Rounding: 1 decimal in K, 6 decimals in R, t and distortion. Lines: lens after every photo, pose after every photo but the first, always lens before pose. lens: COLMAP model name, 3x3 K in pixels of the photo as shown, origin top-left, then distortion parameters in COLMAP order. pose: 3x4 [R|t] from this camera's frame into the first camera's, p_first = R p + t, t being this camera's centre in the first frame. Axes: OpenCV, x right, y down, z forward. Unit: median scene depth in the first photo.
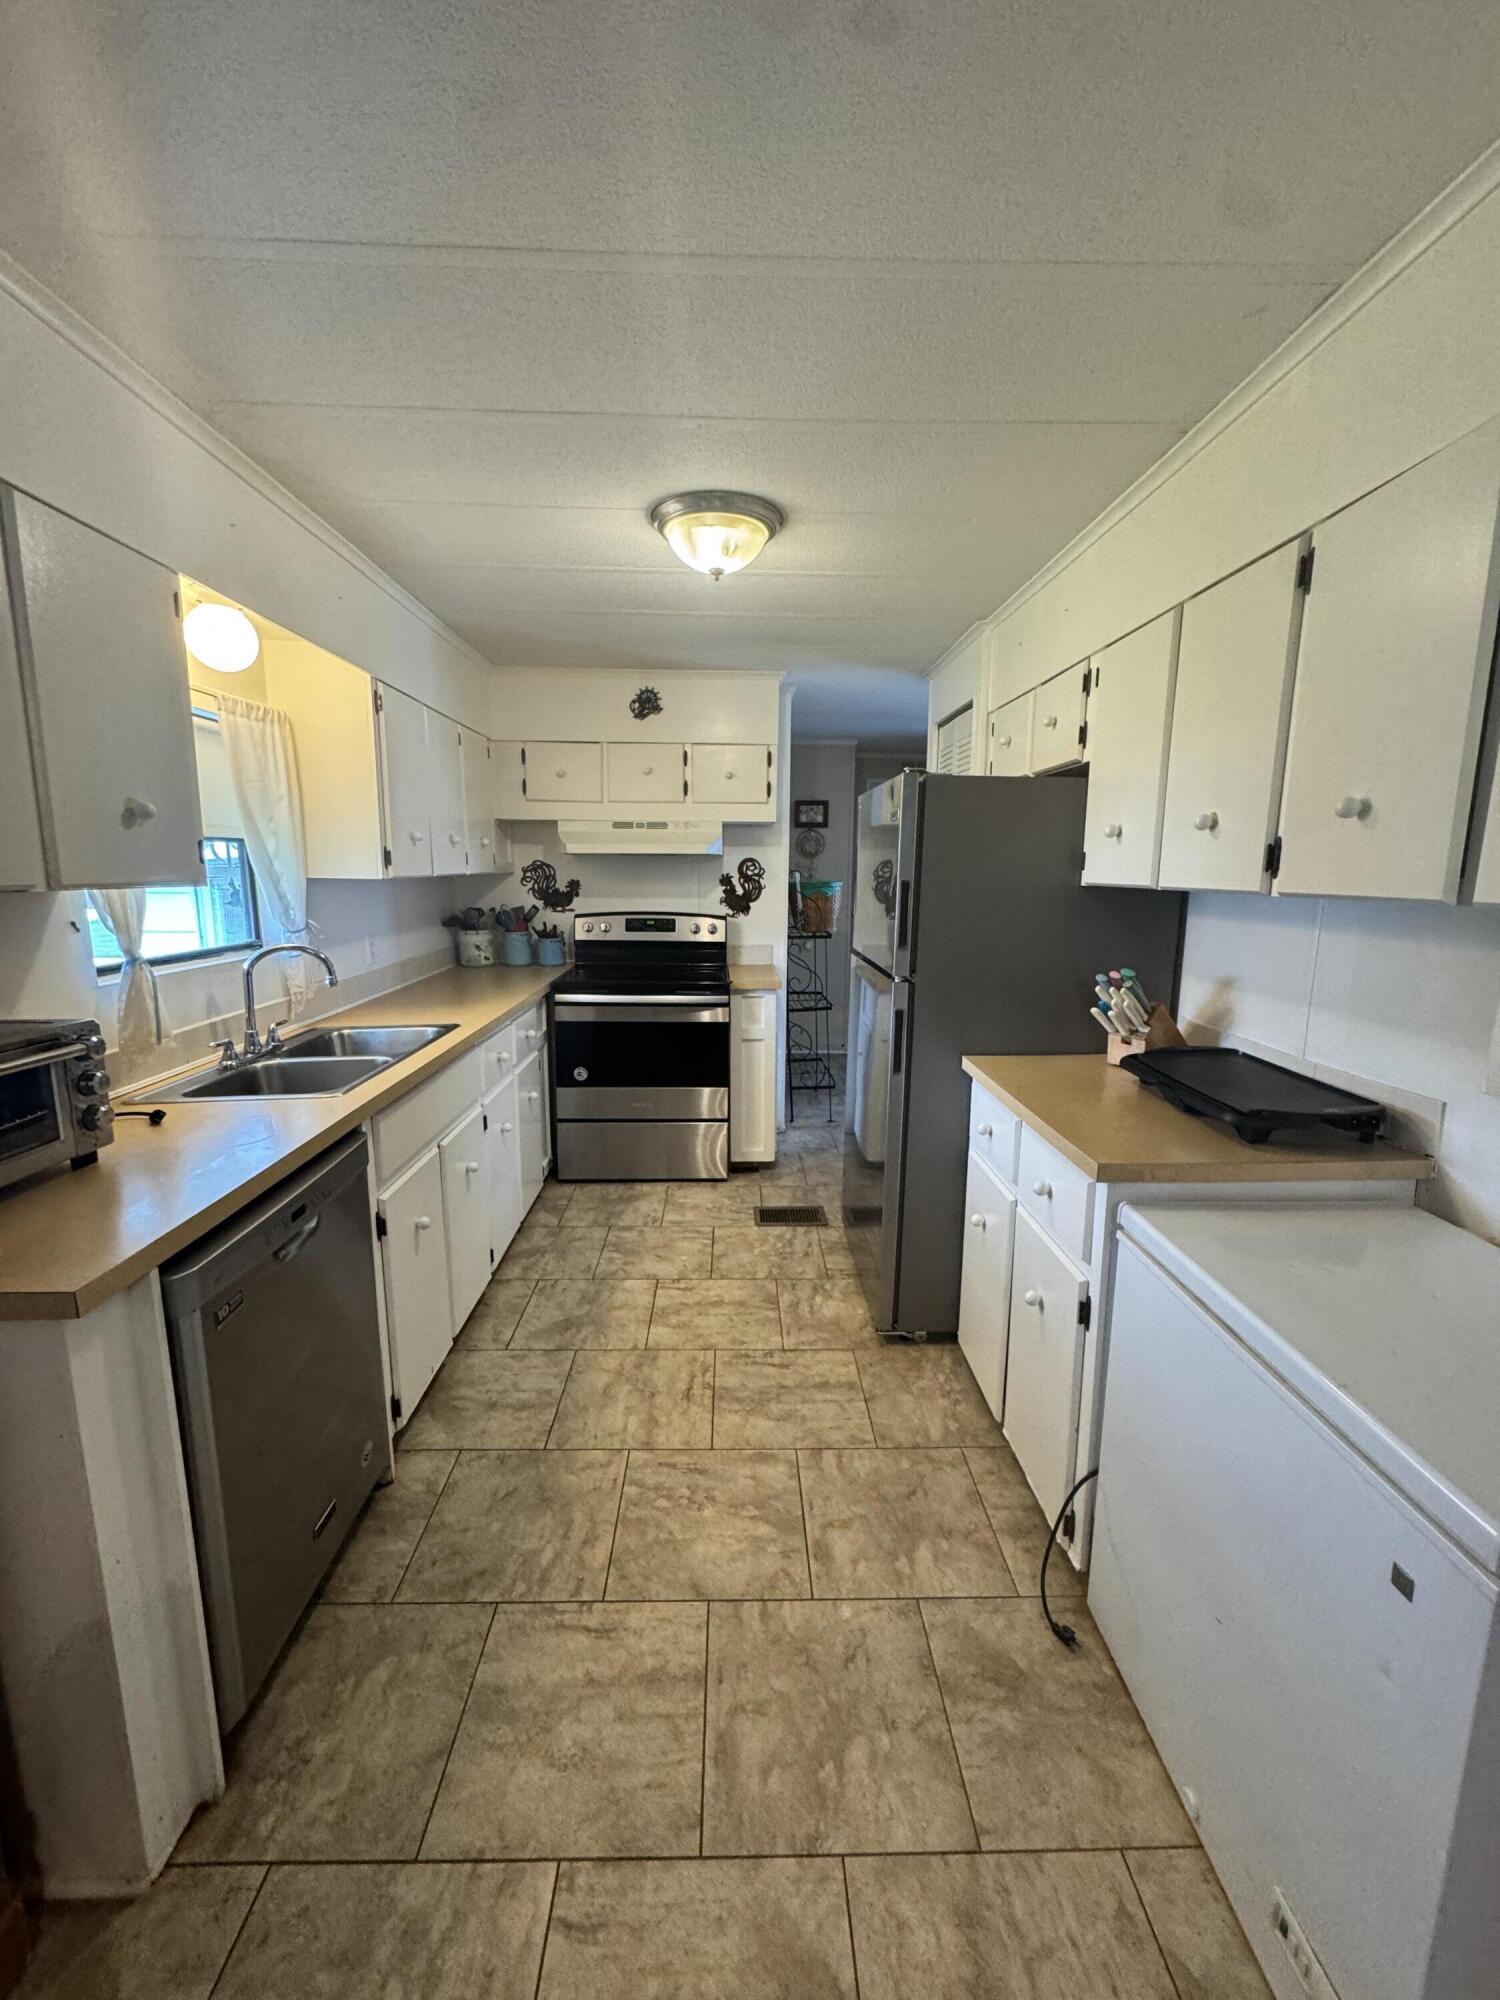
lens RADIAL K [[800.6, 0, 756.9], [0, 800.6, 1005.0], [0, 0, 1]] dist [0.001910, 0.000121]
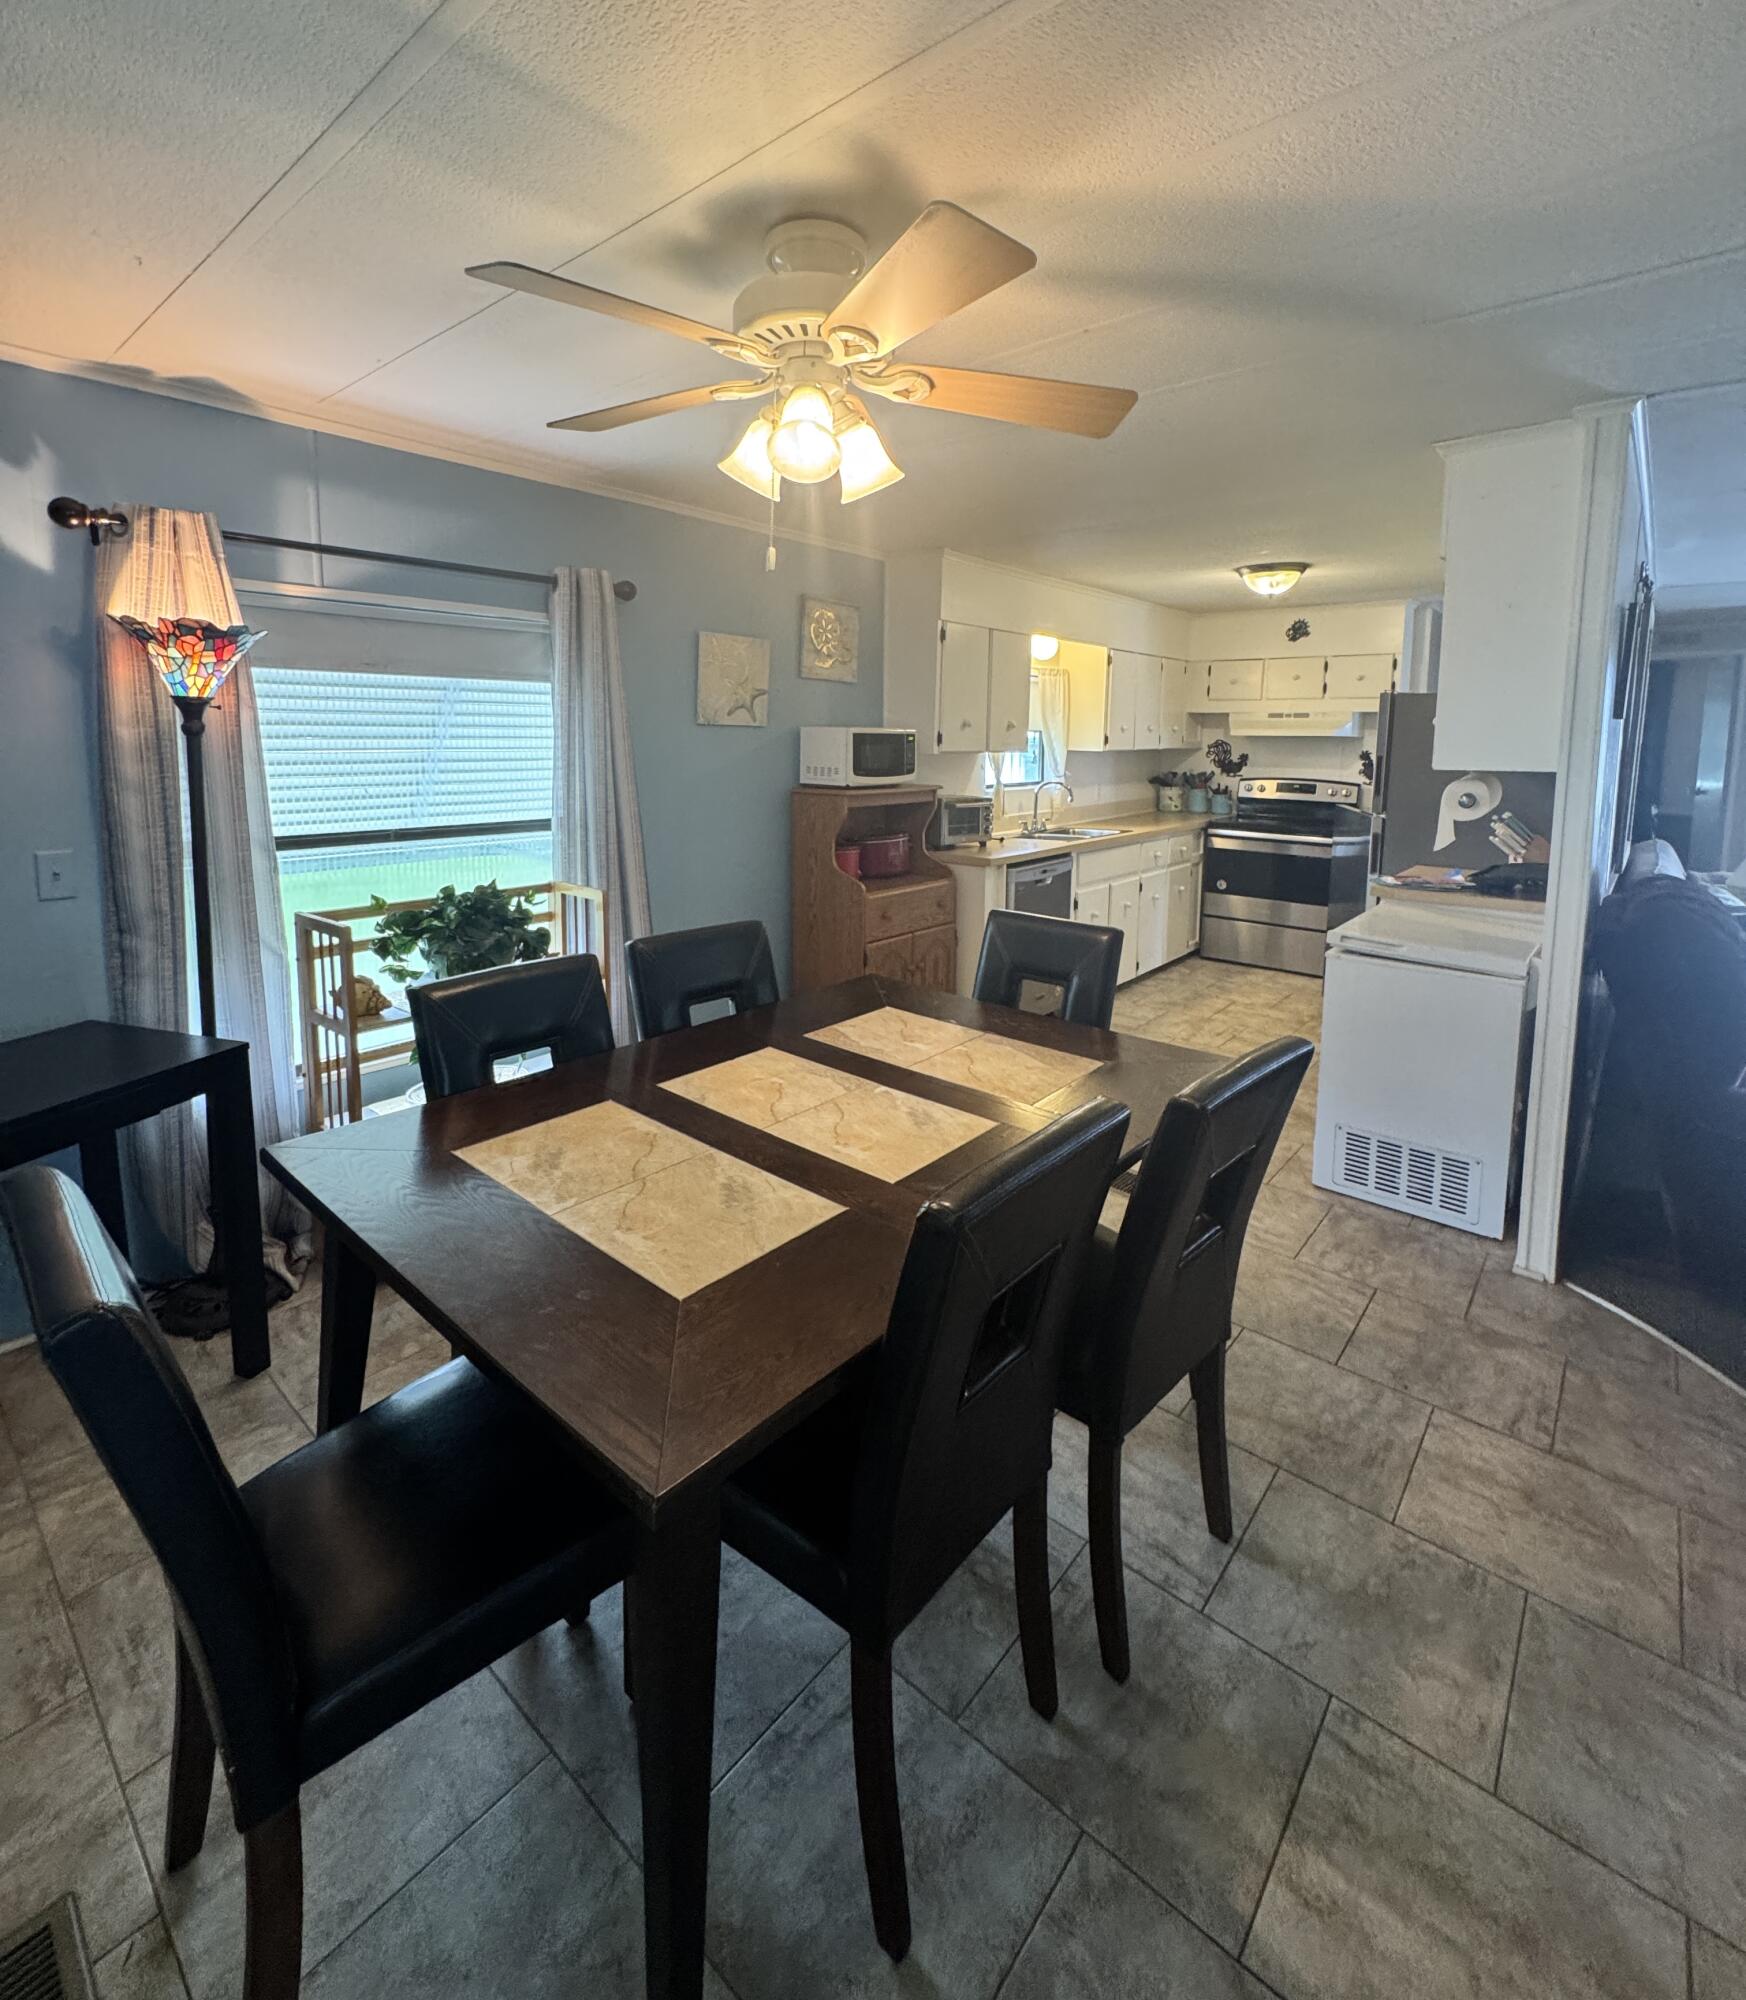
lens RADIAL K [[925.4, 0, 868.7], [0, 925.4, 838.6], [0, 0, 1]] dist [0.001158, 0.000075]
pose [[0.737443, 0.075109, -0.671220, 0.718772], [-0.119171, 0.992675, -0.019848, 0.186590], [0.664813, 0.094626, 0.740992, -1.146311]]
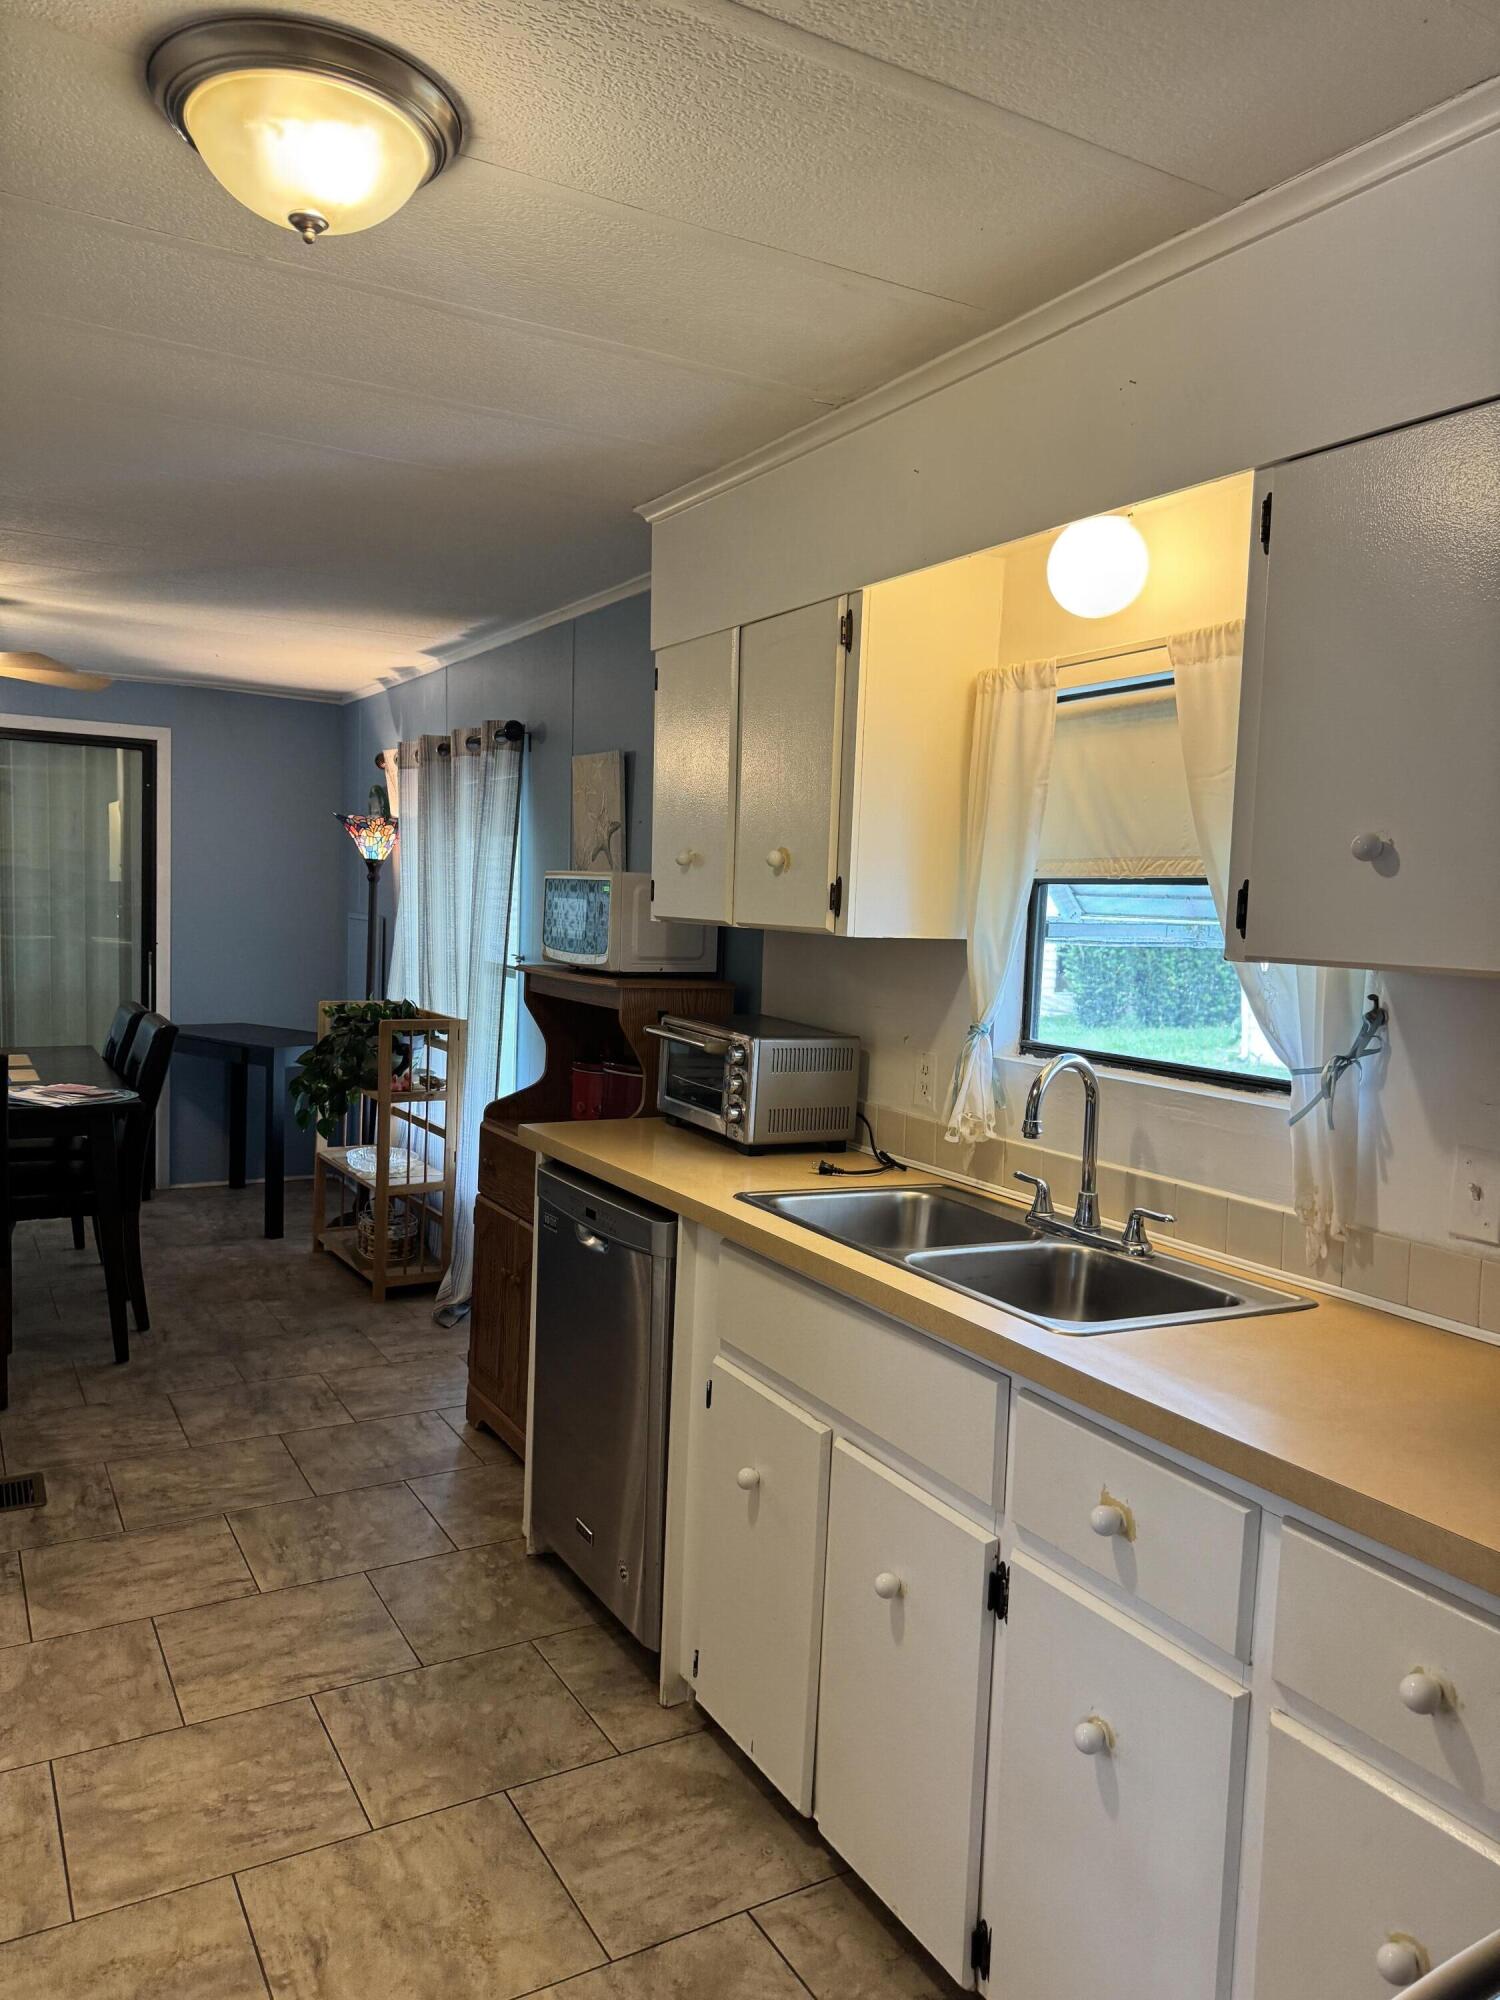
lens RADIAL K [[1411.3, 0, 749.9], [0, 1411.3, 1002.6], [0, 0, 1]] dist [-0.000213, -0.002135]
pose [[-0.878566, -0.004184, -0.477602, 0.099164], [-0.124705, 0.967285, 0.220926, -0.312642], [0.461053, 0.253657, -0.850346, 1.763394]]
